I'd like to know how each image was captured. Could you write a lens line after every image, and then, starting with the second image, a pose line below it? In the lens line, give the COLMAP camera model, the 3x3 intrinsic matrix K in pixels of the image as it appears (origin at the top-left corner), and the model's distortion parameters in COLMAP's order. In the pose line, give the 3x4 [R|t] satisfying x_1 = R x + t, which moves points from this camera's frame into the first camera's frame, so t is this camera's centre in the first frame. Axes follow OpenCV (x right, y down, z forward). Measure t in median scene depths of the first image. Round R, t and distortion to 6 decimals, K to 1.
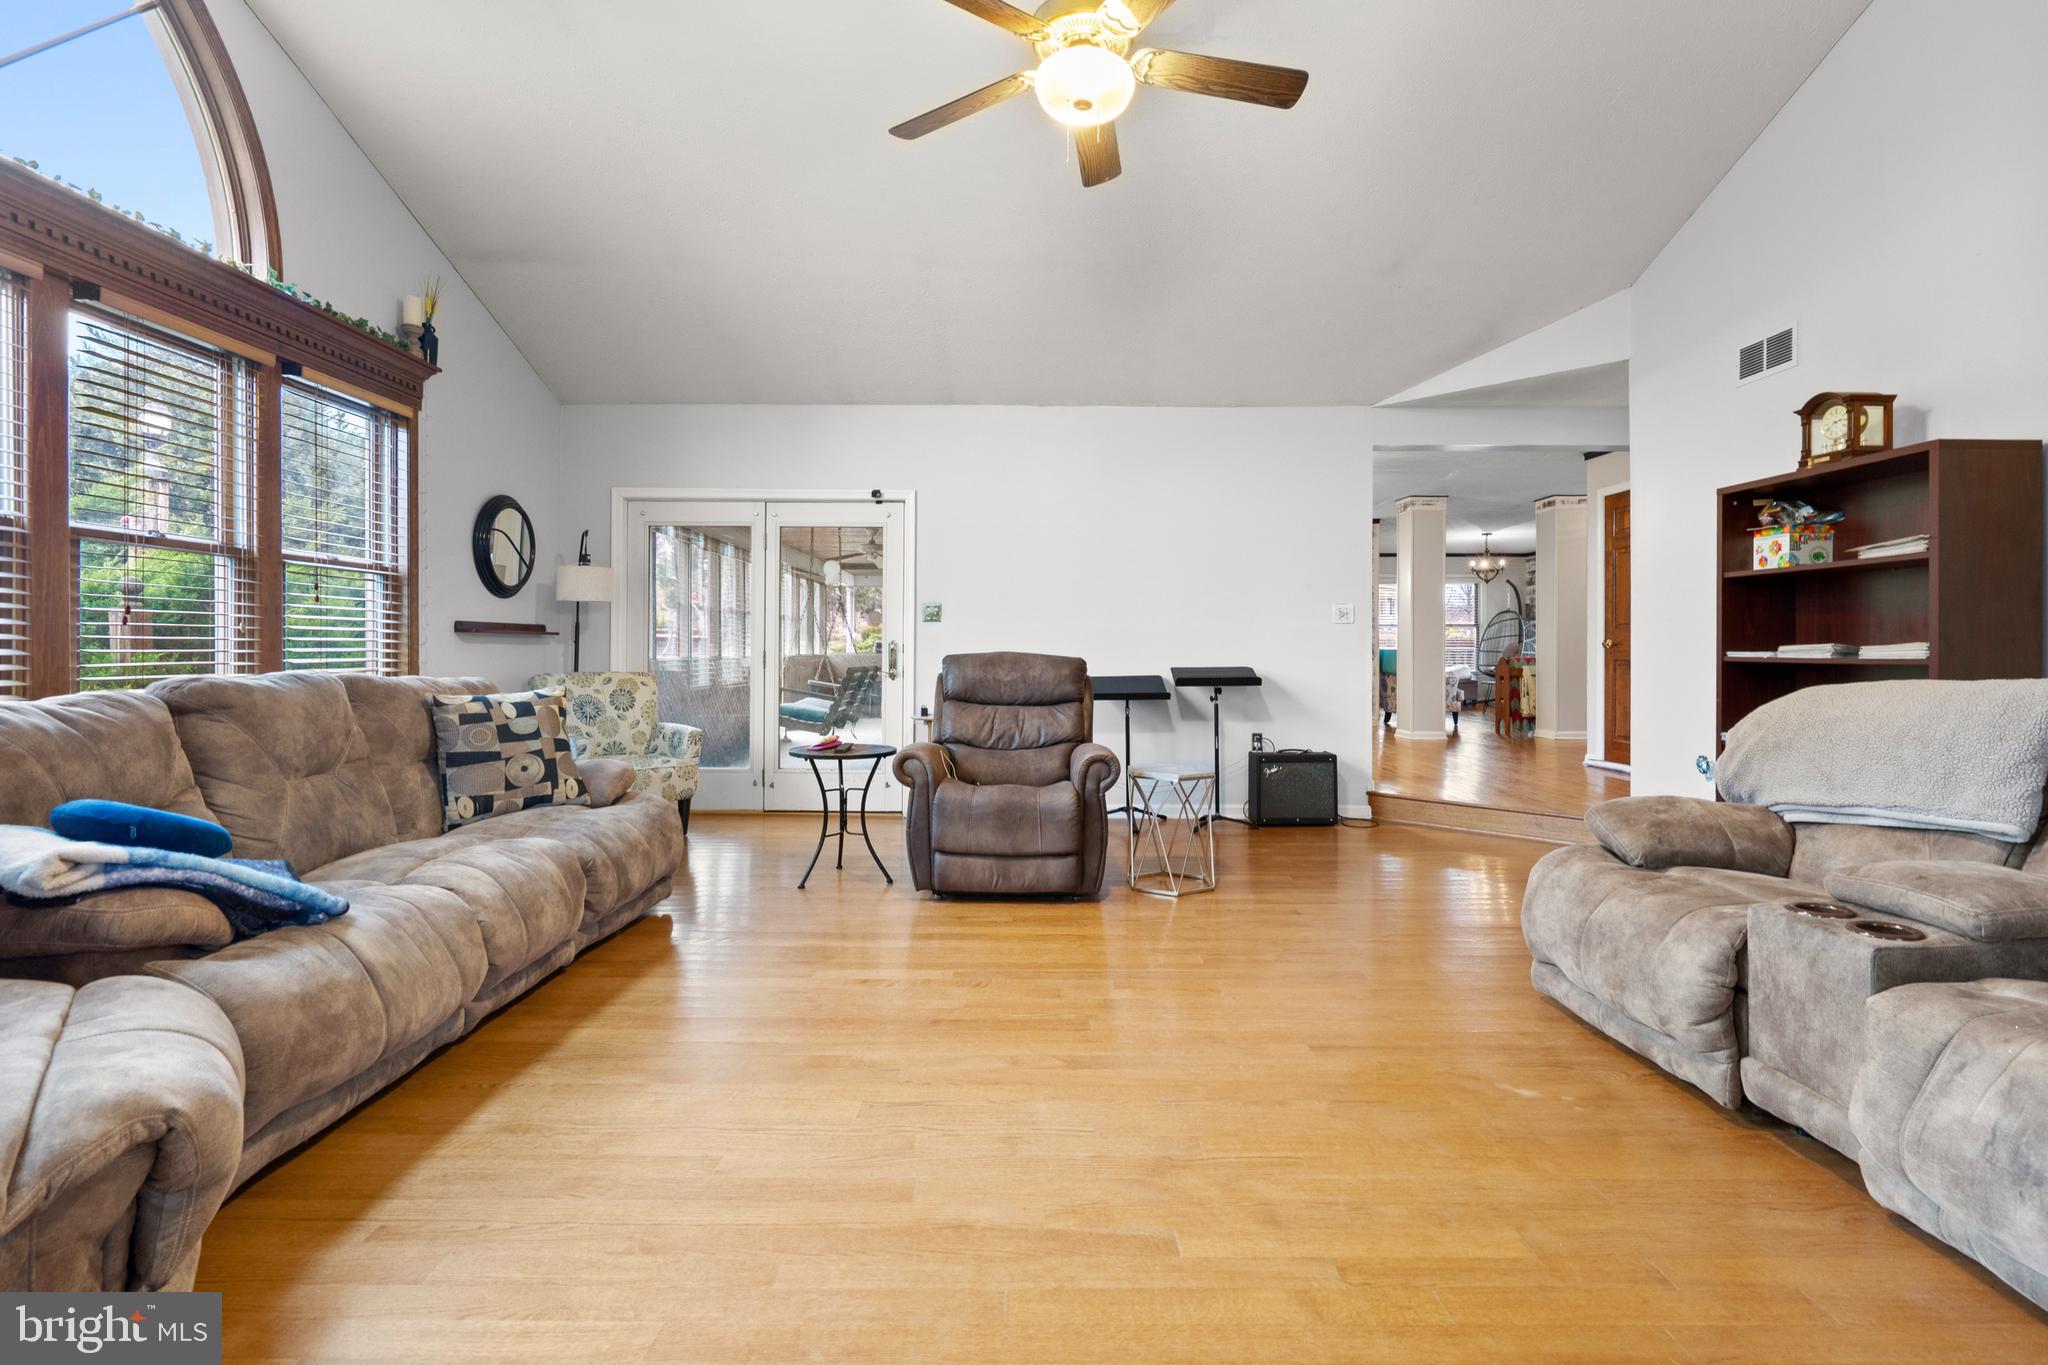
lens RADIAL K [[935.7, 0, 1020.4], [0, 935.7, 649.0], [0, 0, 1]] dist [-0.011389, 0.006533]
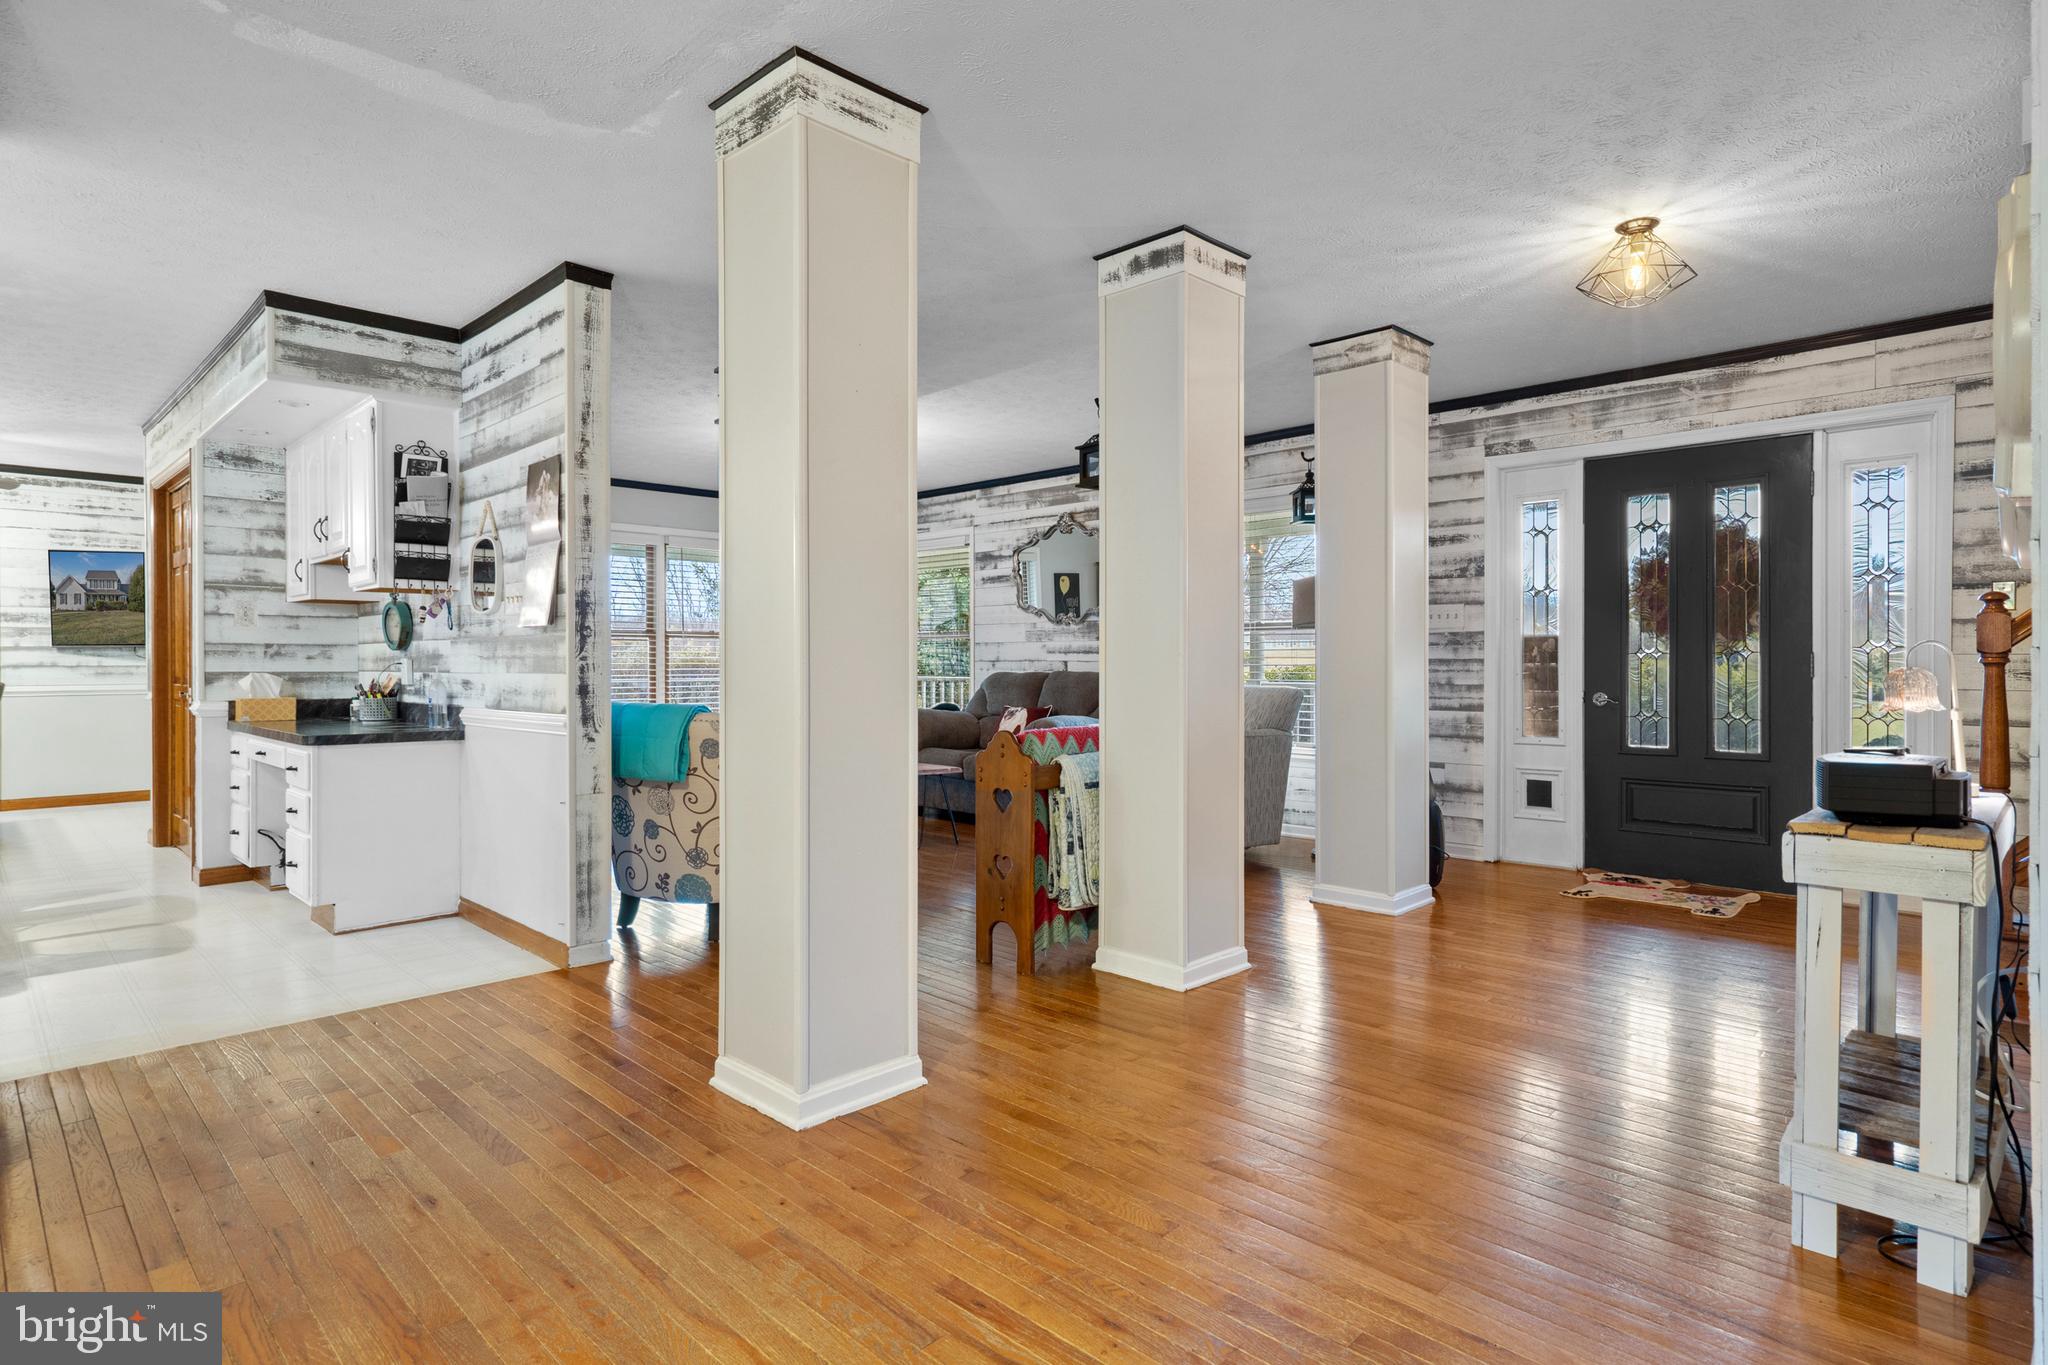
lens RADIAL K [[1077.0, 0, 1012.9], [0, 1077.0, 664.8], [0, 0, 1]] dist [0.003907, 0.000770]
pose [[0.708570, -0.001889, 0.705638, 0.683098], [0.000768, 0.999998, 0.001906, -0.040898], [-0.705640, -0.000808, 0.708570, 1.964370]]
